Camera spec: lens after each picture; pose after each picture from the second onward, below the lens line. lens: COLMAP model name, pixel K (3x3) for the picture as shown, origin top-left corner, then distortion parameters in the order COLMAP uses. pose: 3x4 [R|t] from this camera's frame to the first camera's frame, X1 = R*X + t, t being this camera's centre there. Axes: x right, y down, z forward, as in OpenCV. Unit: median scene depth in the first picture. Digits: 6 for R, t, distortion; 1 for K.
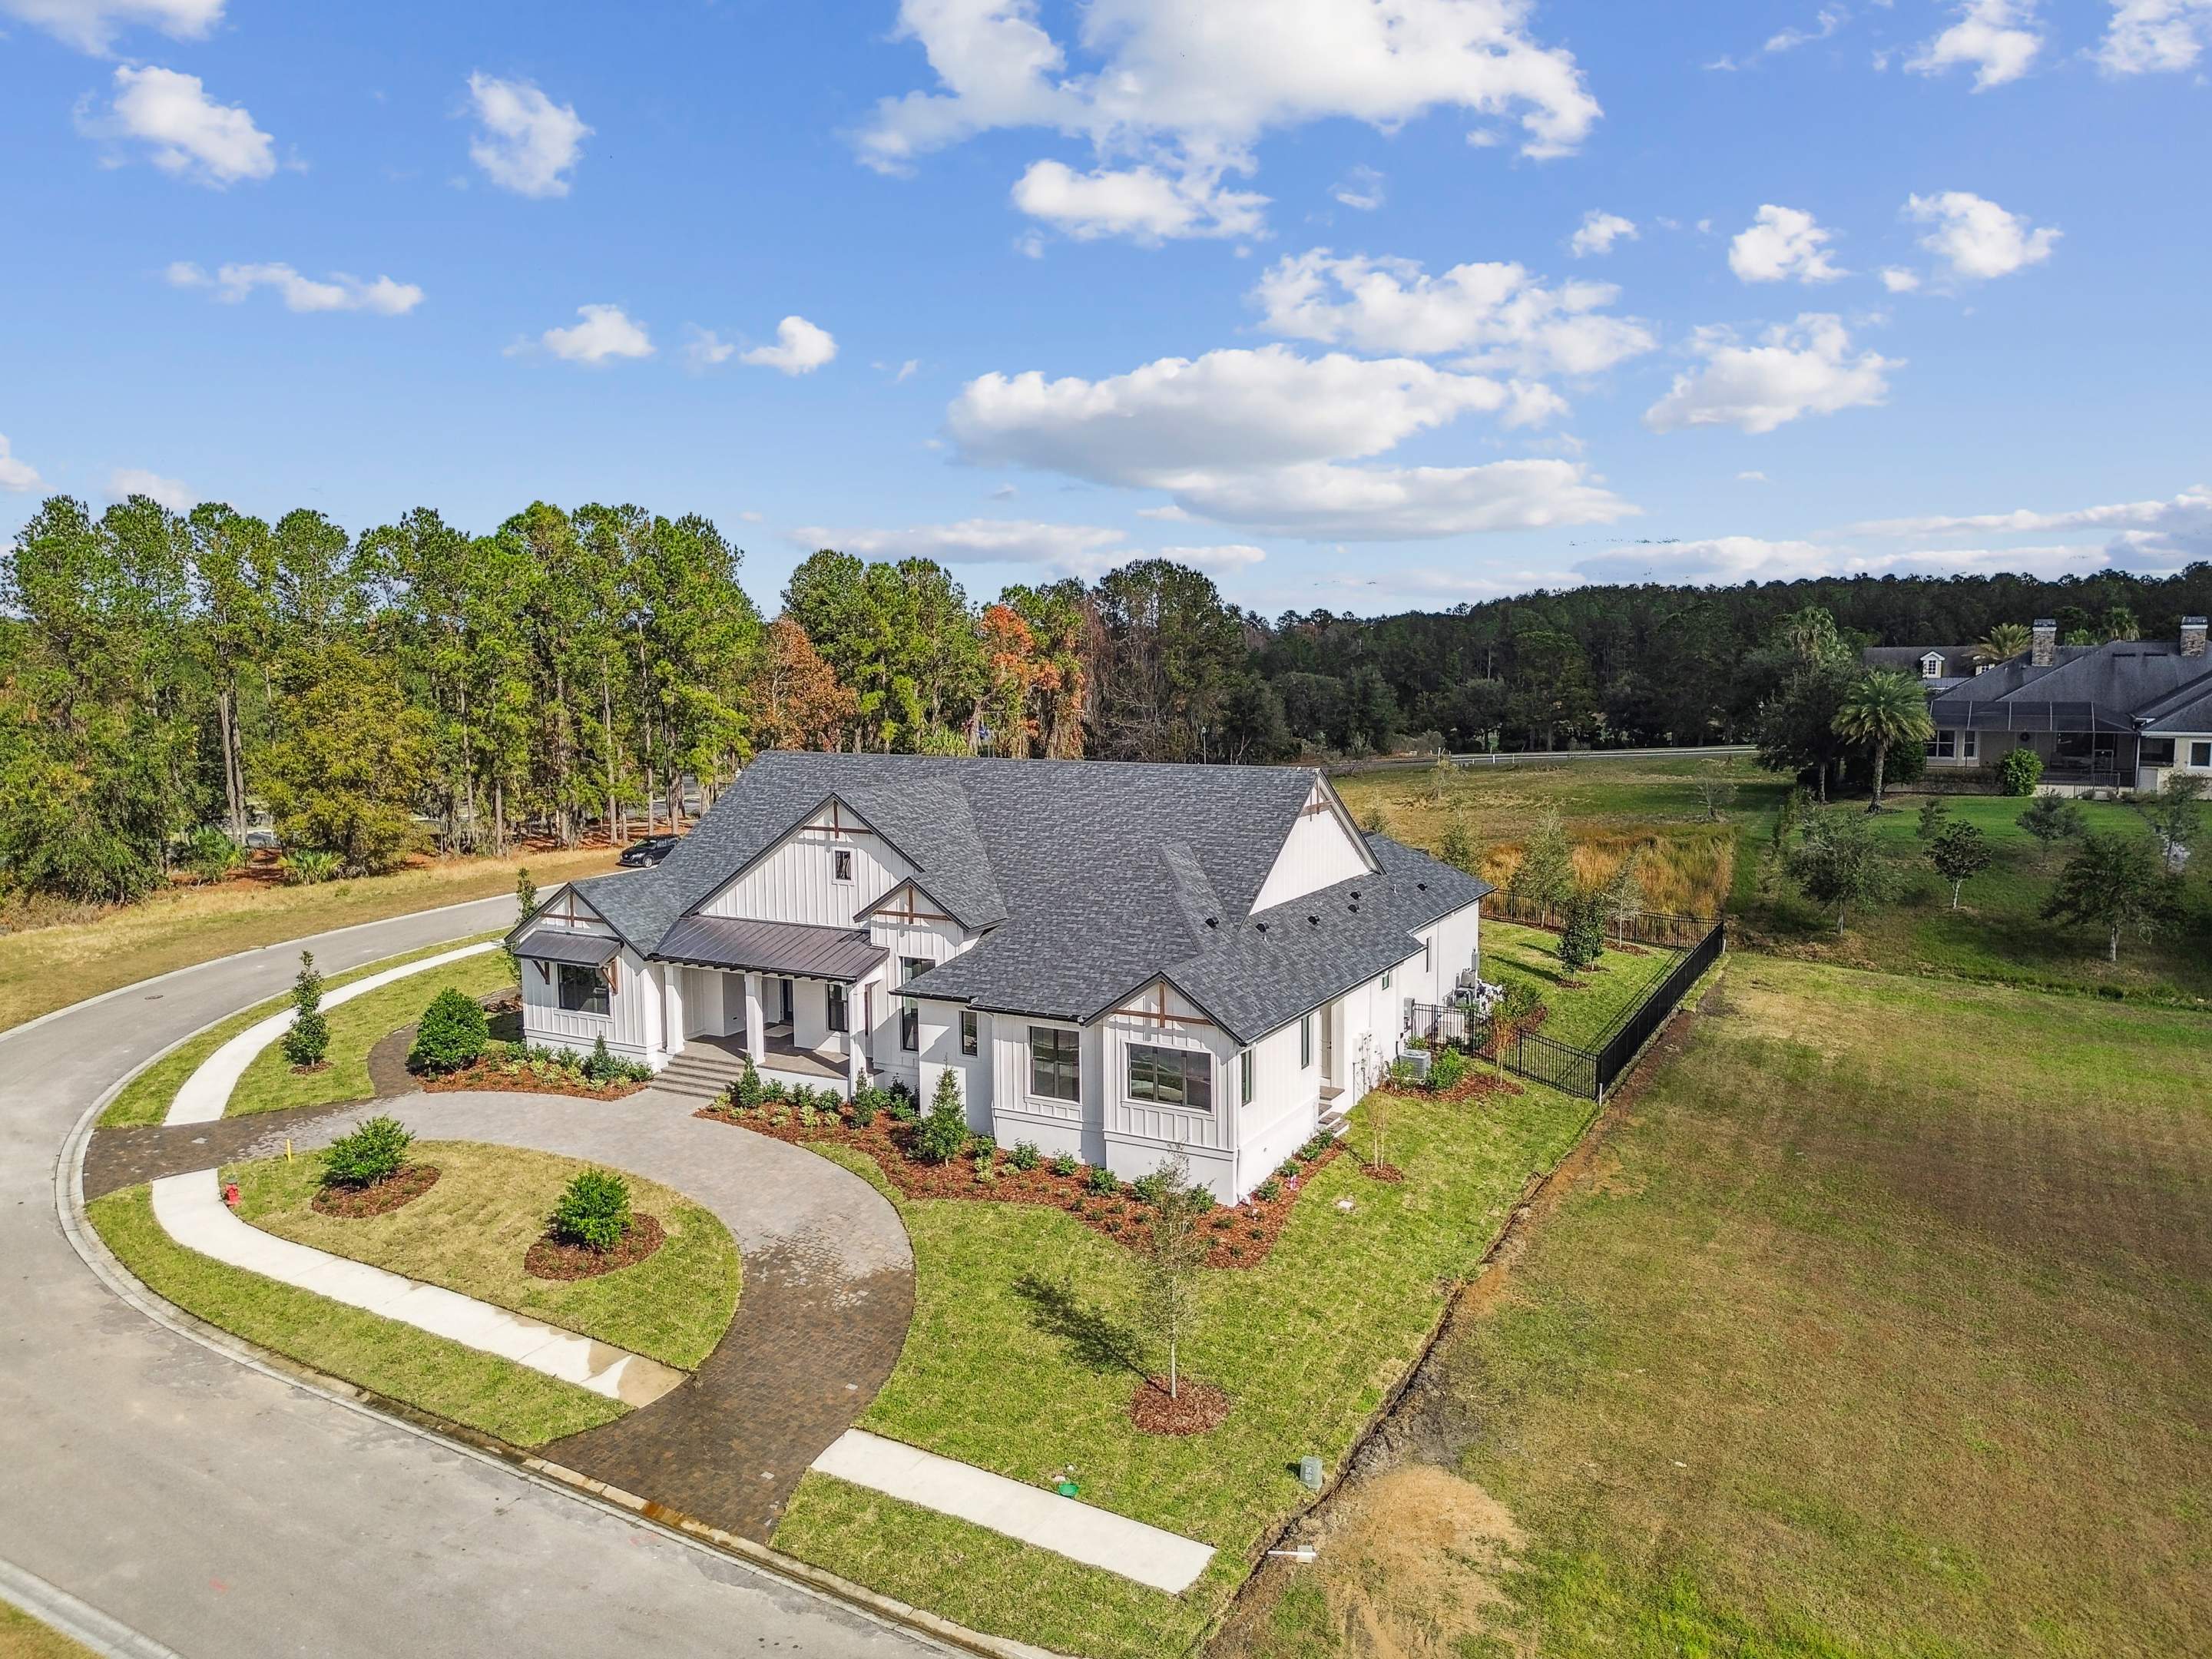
lens RADIAL K [[1567.4, 0, 1215.6], [0, 1567.4, 796.2], [0, 0, 1]] dist [0.041449, -0.025674]
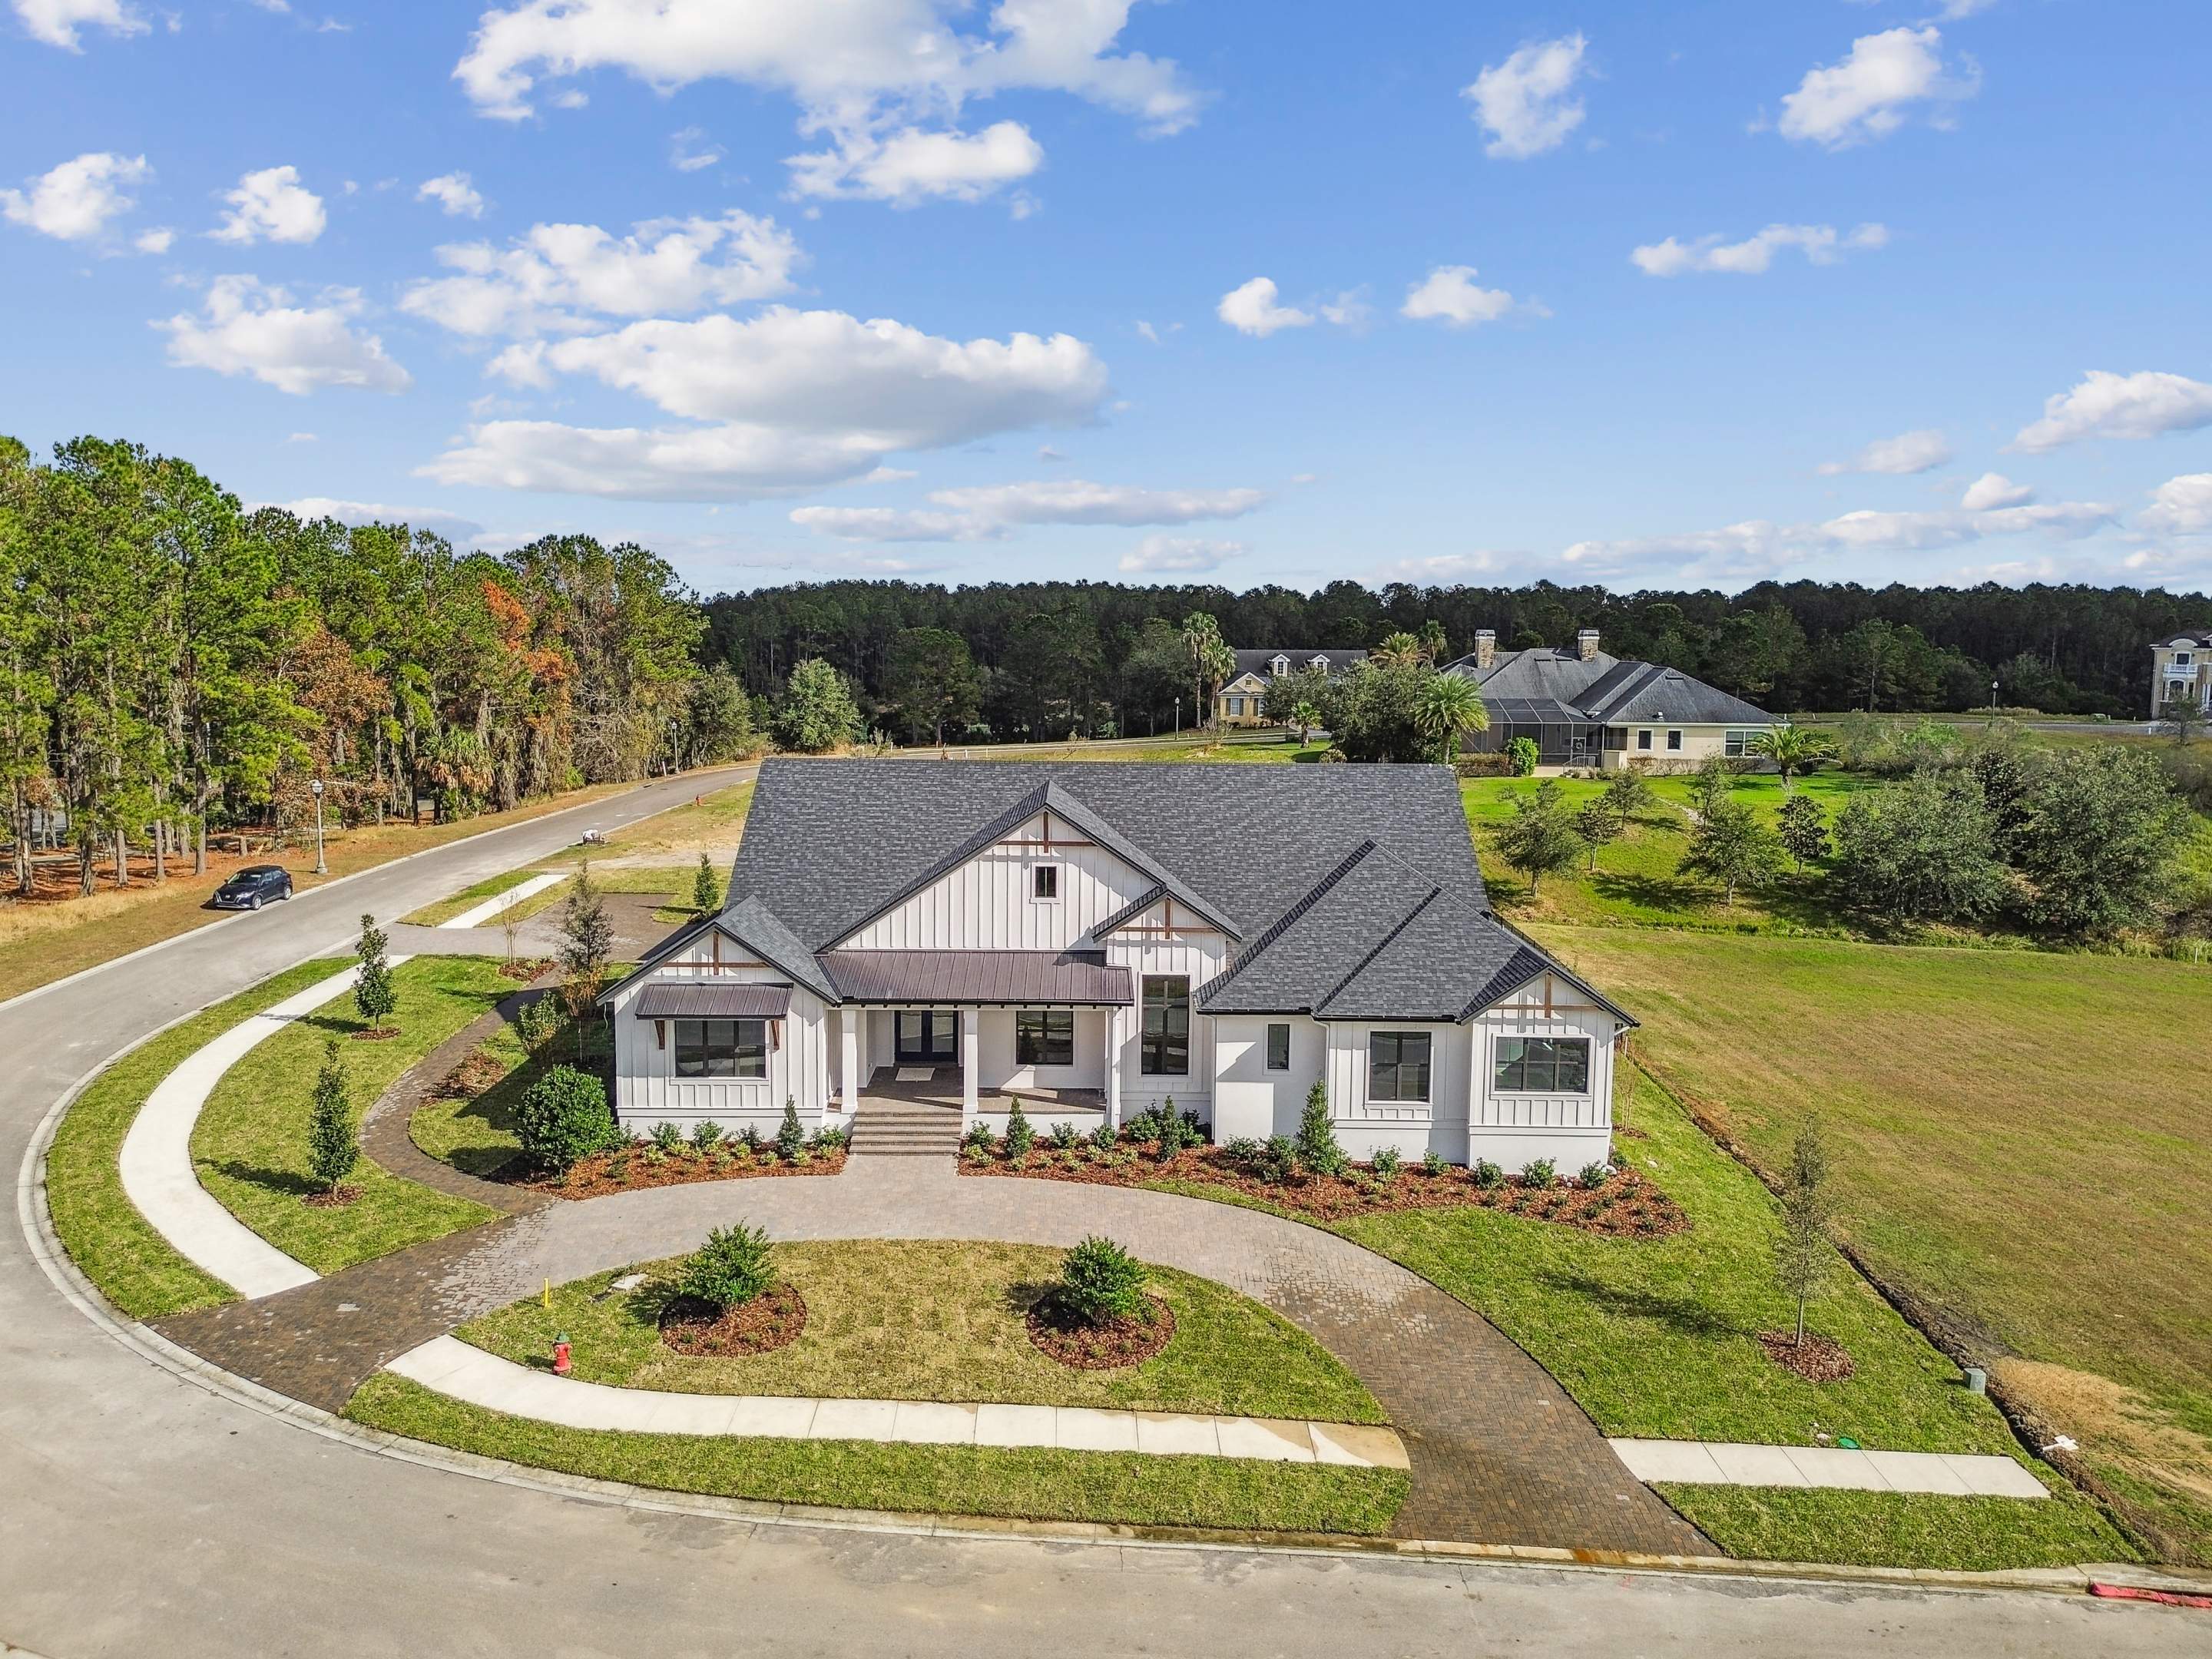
lens RADIAL K [[1567.4, 0, 1100.8], [0, 1567.4, 813.7], [0, 0, 1]] dist [0.041449, -0.025674]
pose [[0.876703, -0.035399, 0.479727, -0.723283], [0.027722, 0.999349, 0.023079, -0.017789], [-0.480232, -0.006935, 0.877114, 0.210872]]
